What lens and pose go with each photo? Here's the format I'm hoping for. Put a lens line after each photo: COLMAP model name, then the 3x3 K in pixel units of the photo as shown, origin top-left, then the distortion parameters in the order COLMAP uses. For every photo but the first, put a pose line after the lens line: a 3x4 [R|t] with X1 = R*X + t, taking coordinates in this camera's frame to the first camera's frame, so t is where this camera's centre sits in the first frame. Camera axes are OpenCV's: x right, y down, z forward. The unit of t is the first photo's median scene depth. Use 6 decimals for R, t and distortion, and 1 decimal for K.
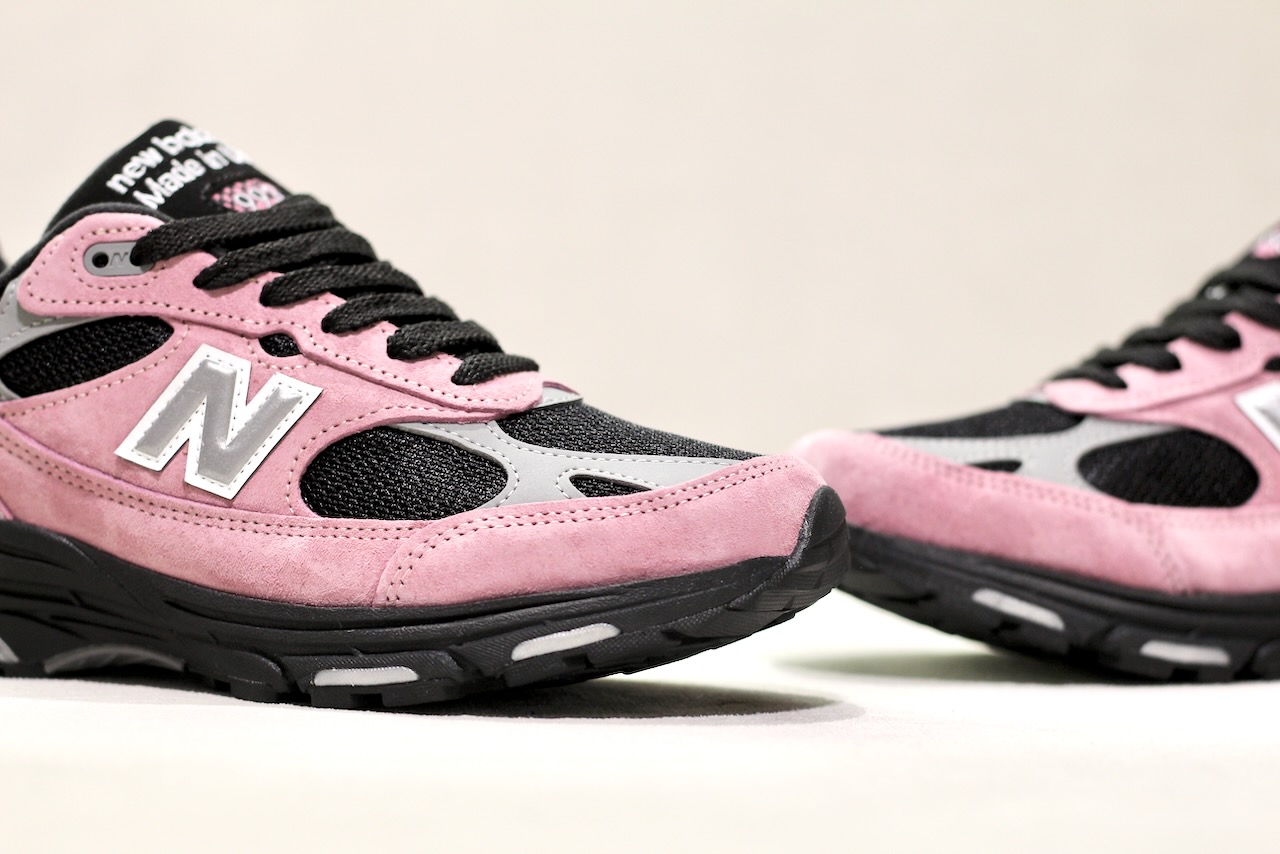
lens RADIAL K [[3320.3, 0, 640.0], [0, 3320.3, 427.0], [0, 0, 1]] dist [-0.171202, -0.408581]
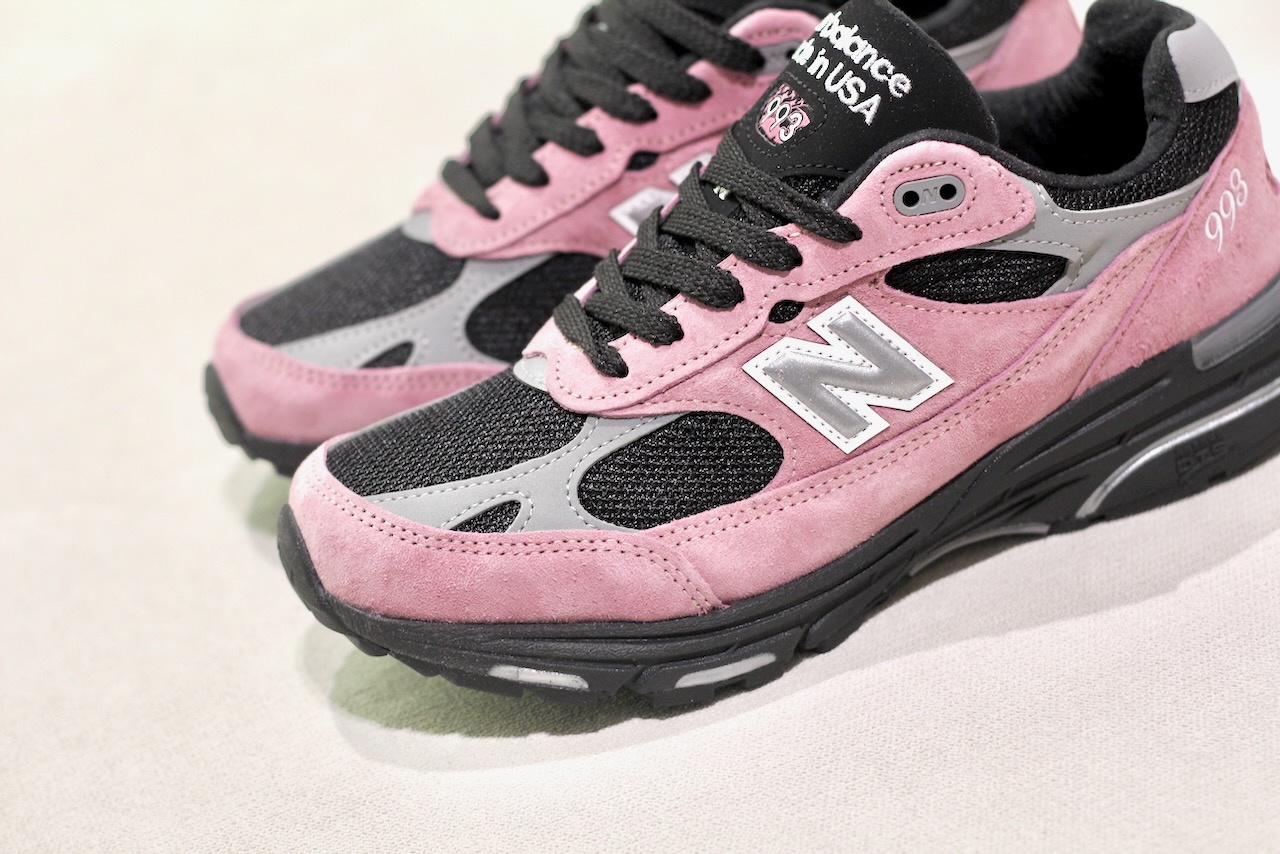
lens RADIAL K [[3320.3, 0, 640.0], [0, 3320.3, 427.0], [0, 0, 1]] dist [-0.171202, -0.408581]
pose [[0.975873, -0.181672, -0.121112, 0.267215], [0.217303, 0.862142, 0.457700, -0.431308], [0.021265, -0.472975, 0.880819, 0.187430]]
